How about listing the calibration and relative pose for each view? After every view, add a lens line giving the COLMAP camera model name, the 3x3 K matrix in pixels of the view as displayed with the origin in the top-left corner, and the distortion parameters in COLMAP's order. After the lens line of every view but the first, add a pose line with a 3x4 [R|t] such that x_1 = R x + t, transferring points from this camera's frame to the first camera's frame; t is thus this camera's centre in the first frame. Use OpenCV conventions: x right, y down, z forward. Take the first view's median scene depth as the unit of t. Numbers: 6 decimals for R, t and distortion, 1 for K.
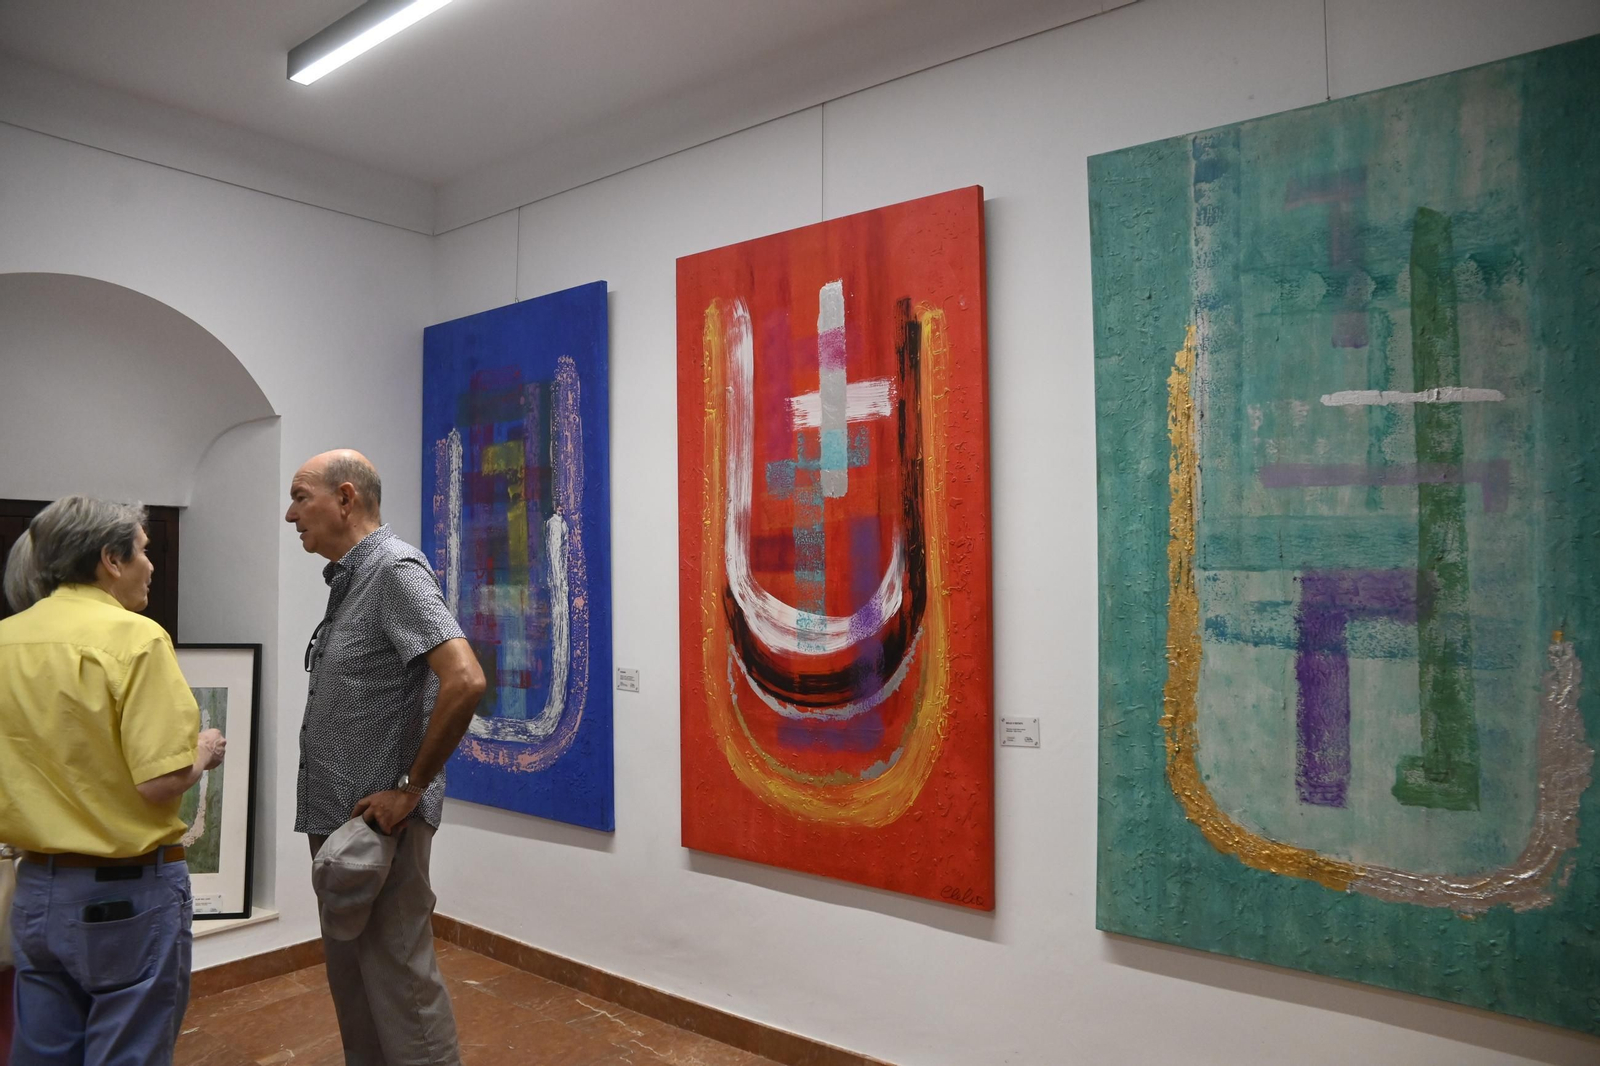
lens RADIAL K [[1087.2, 0, 795.6], [0, 1087.2, 536.7], [0, 0, 1]] dist [-0.106213, 0.066309]
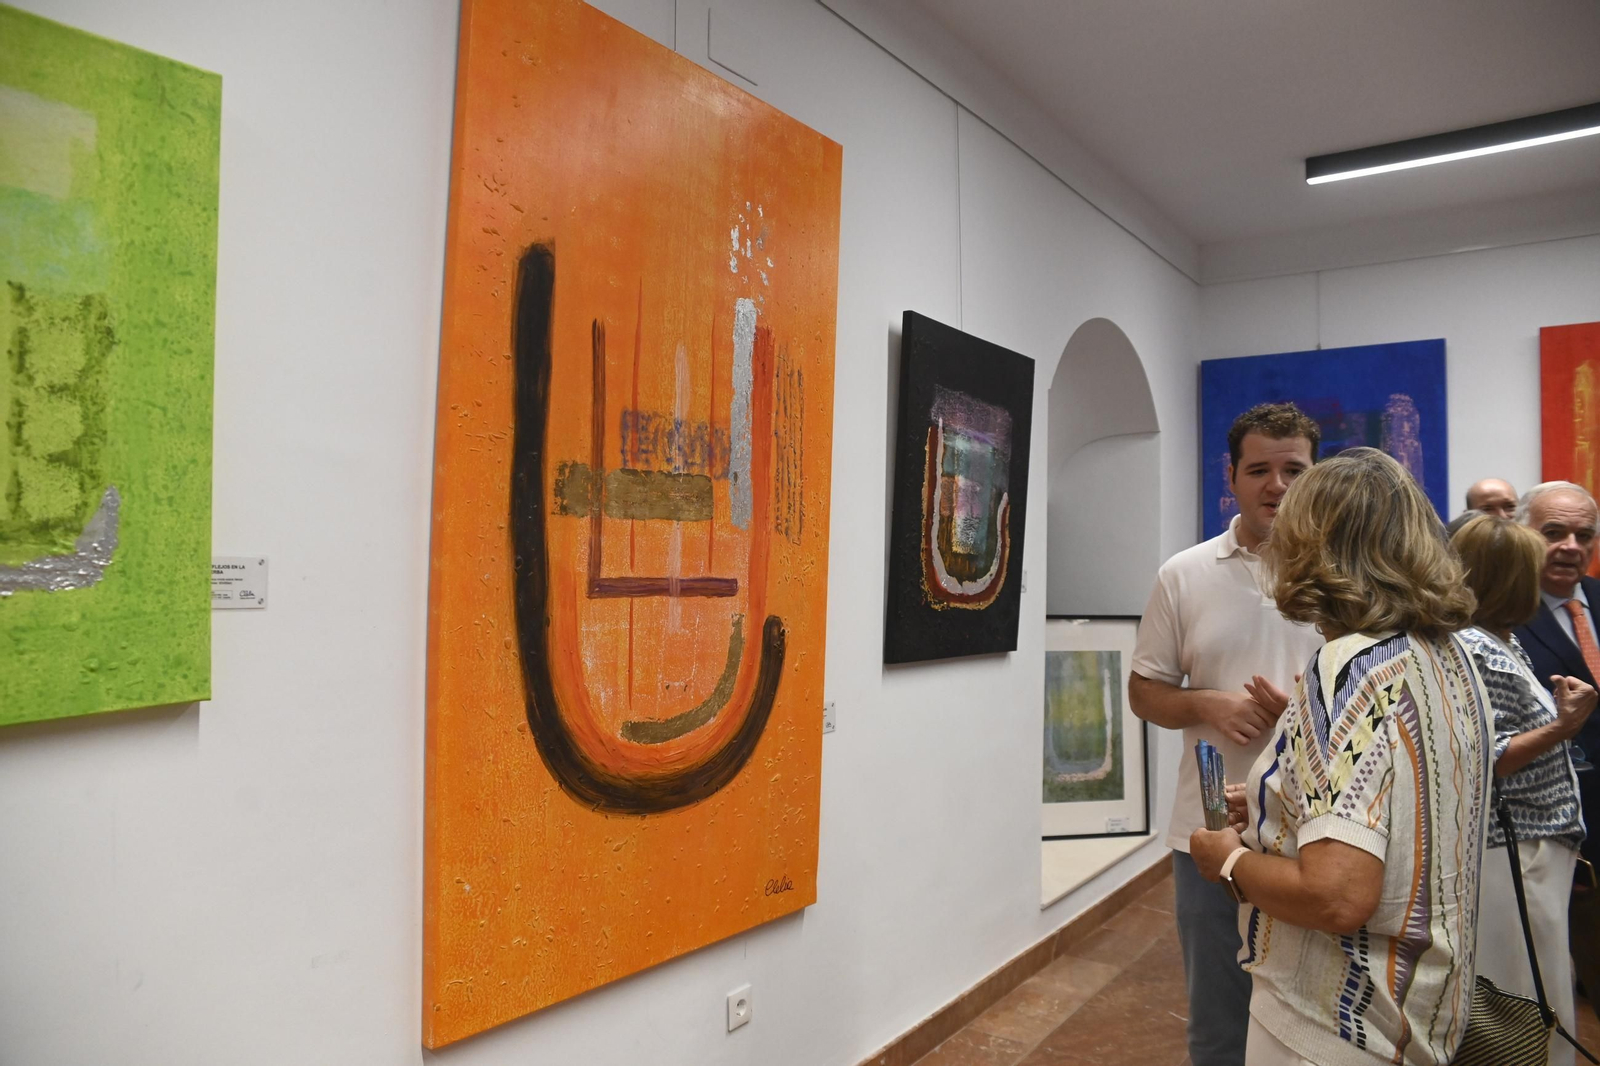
lens RADIAL K [[1087.2, 0, 811.9], [0, 1087.2, 536.0], [0, 0, 1]] dist [-0.106213, 0.066309]
pose [[0.999827, 0.006804, 0.017322, -1.239321], [-0.007042, 0.999881, 0.013706, -0.011626], [-0.017227, -0.013826, 0.999756, -0.347188]]
